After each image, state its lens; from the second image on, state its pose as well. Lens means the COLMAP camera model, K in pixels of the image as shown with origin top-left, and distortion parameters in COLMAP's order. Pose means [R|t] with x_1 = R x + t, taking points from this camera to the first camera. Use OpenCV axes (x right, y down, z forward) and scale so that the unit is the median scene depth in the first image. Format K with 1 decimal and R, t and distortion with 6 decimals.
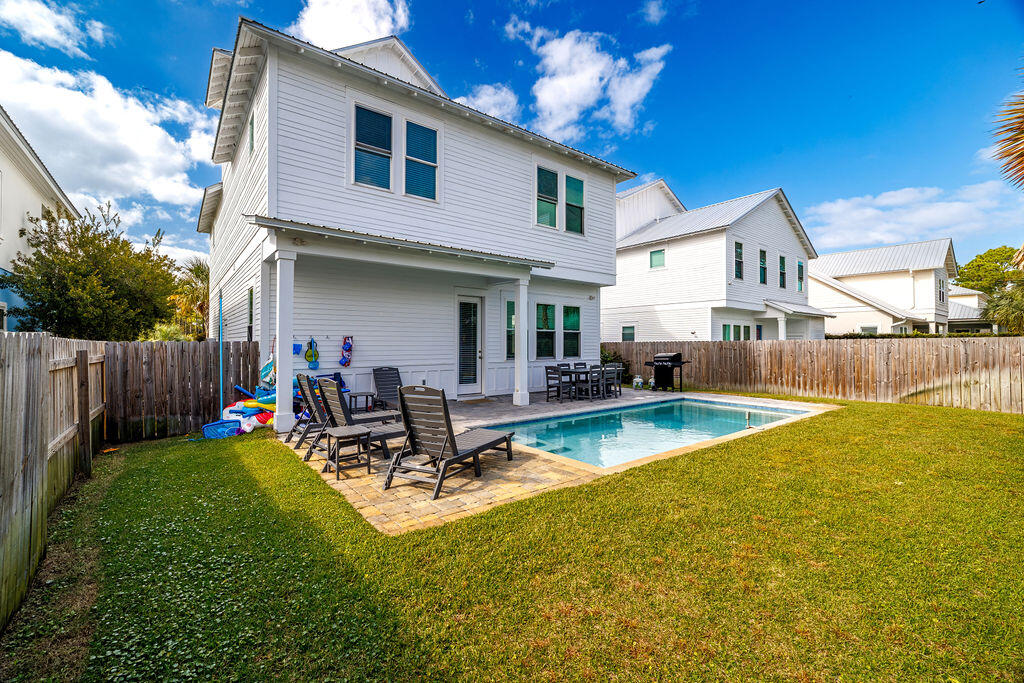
lens RADIAL K [[424.6, 0, 511.7], [0, 424.6, 347.8], [0, 0, 1]] dist [0.001289, 0.000128]
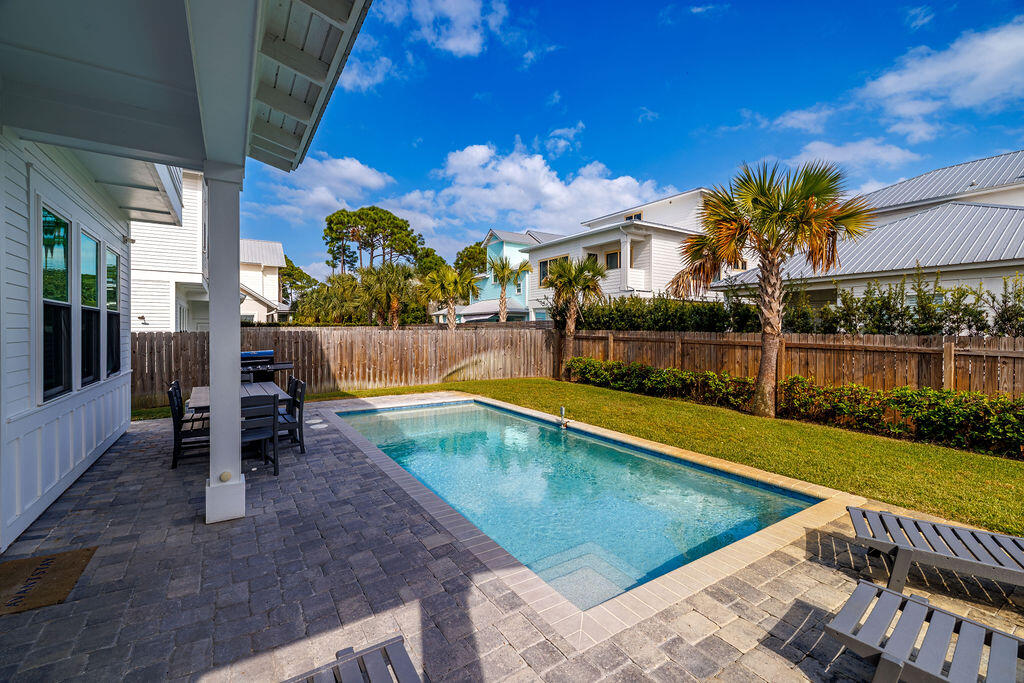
lens RADIAL K [[424.6, 0, 509.0], [0, 424.6, 334.9], [0, 0, 1]] dist [0.001289, 0.000128]
pose [[0.104348, -0.012826, 0.994458, -0.251387], [0.009139, 0.999887, 0.011937, -0.017856], [-0.994499, 0.007842, 0.104454, 0.581406]]
